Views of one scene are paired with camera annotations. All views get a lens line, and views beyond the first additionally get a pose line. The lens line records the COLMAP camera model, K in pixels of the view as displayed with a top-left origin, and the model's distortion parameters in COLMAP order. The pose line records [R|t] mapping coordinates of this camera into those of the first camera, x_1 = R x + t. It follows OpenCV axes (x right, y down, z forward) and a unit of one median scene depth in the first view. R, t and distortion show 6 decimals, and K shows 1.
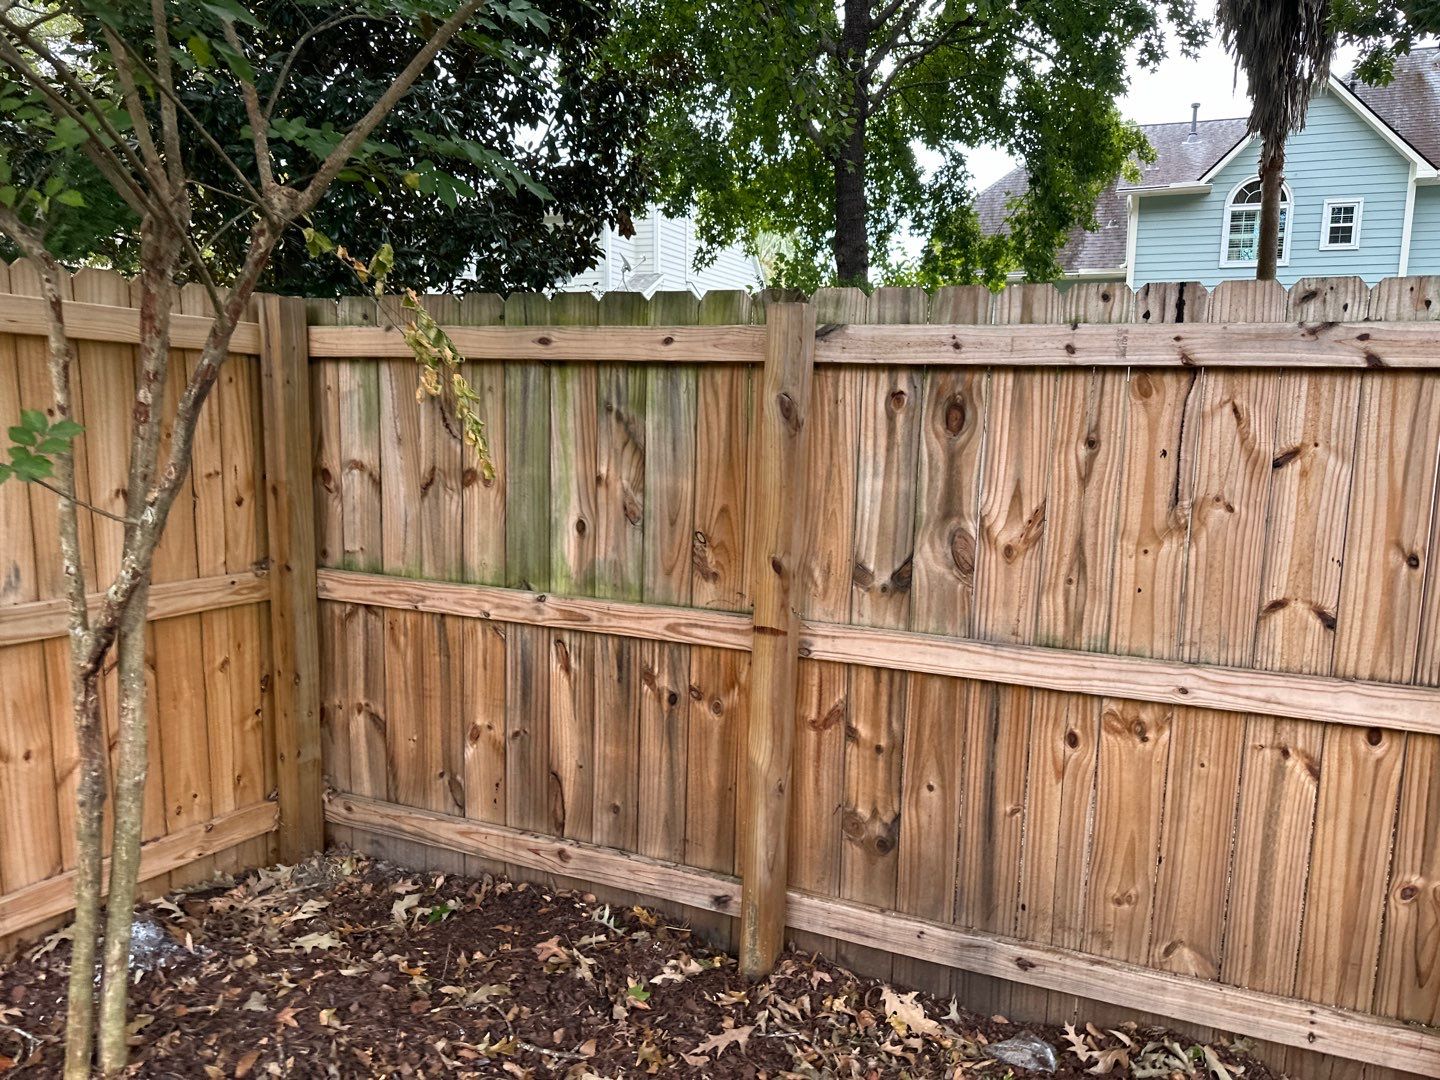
lens RADIAL K [[1059.7, 0, 720.0], [0, 1059.7, 540.0], [0, 0, 1]] dist [0.010875, 0.000545]
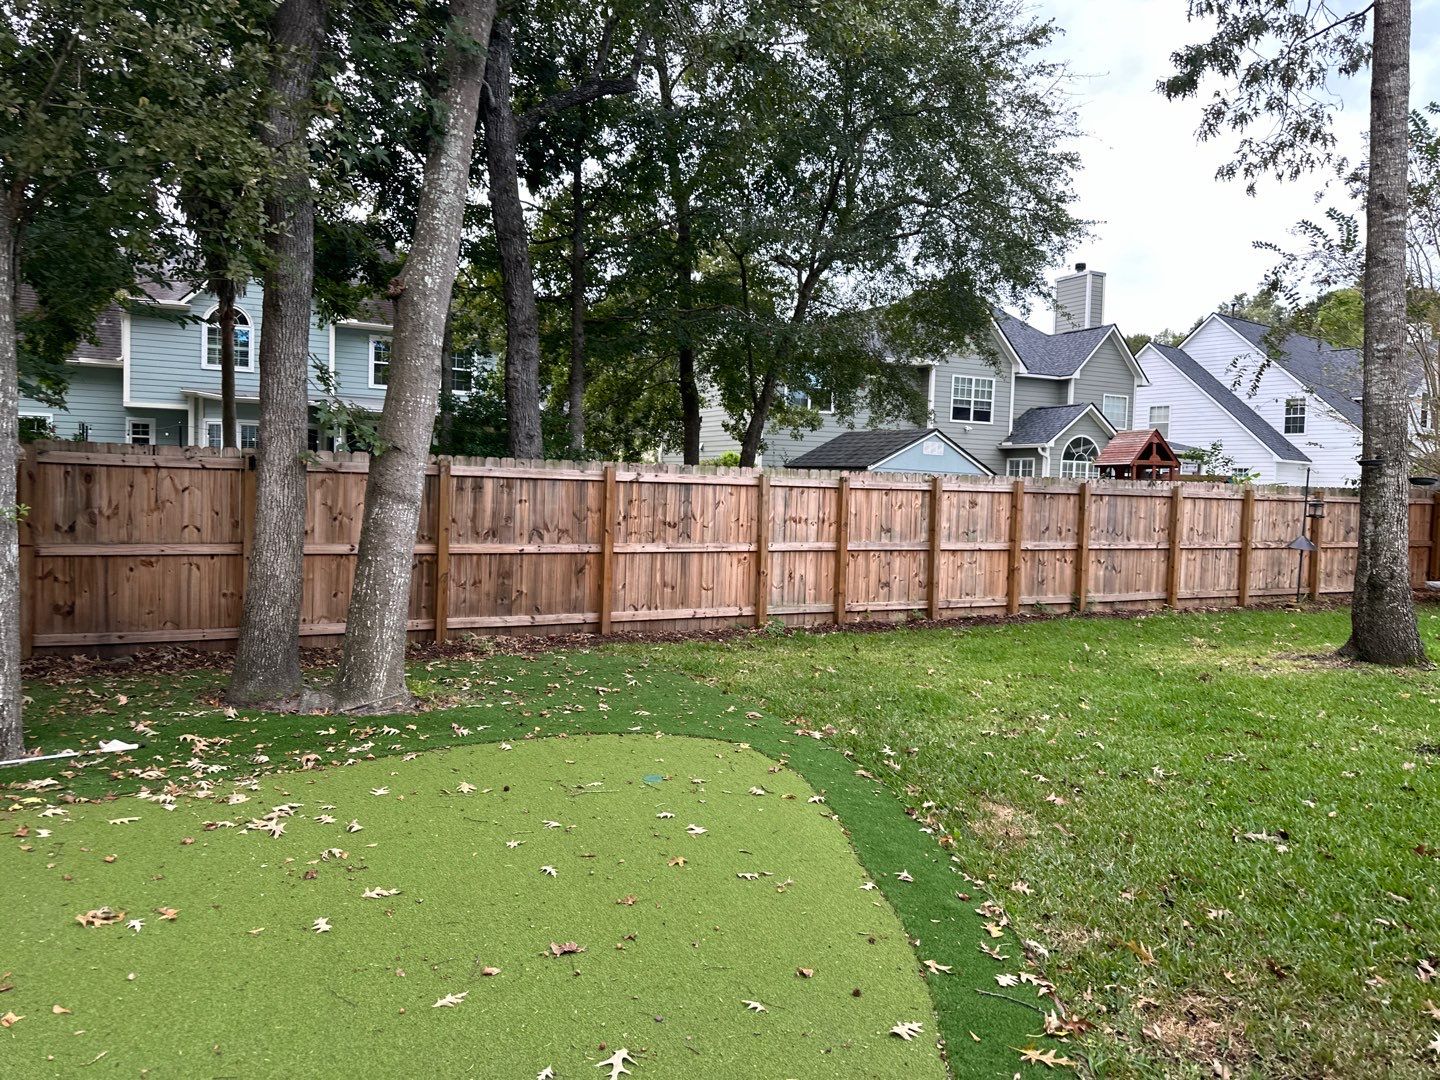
lens RADIAL K [[1059.7, 0, 720.0], [0, 1059.7, 540.0], [0, 0, 1]] dist [0.010875, 0.000545]
pose [[0.644878, -0.037053, 0.763387, -1.107457], [0.088129, 0.995767, -0.026117, 0.355319], [-0.759187, 0.084119, 0.645414, -2.790990]]
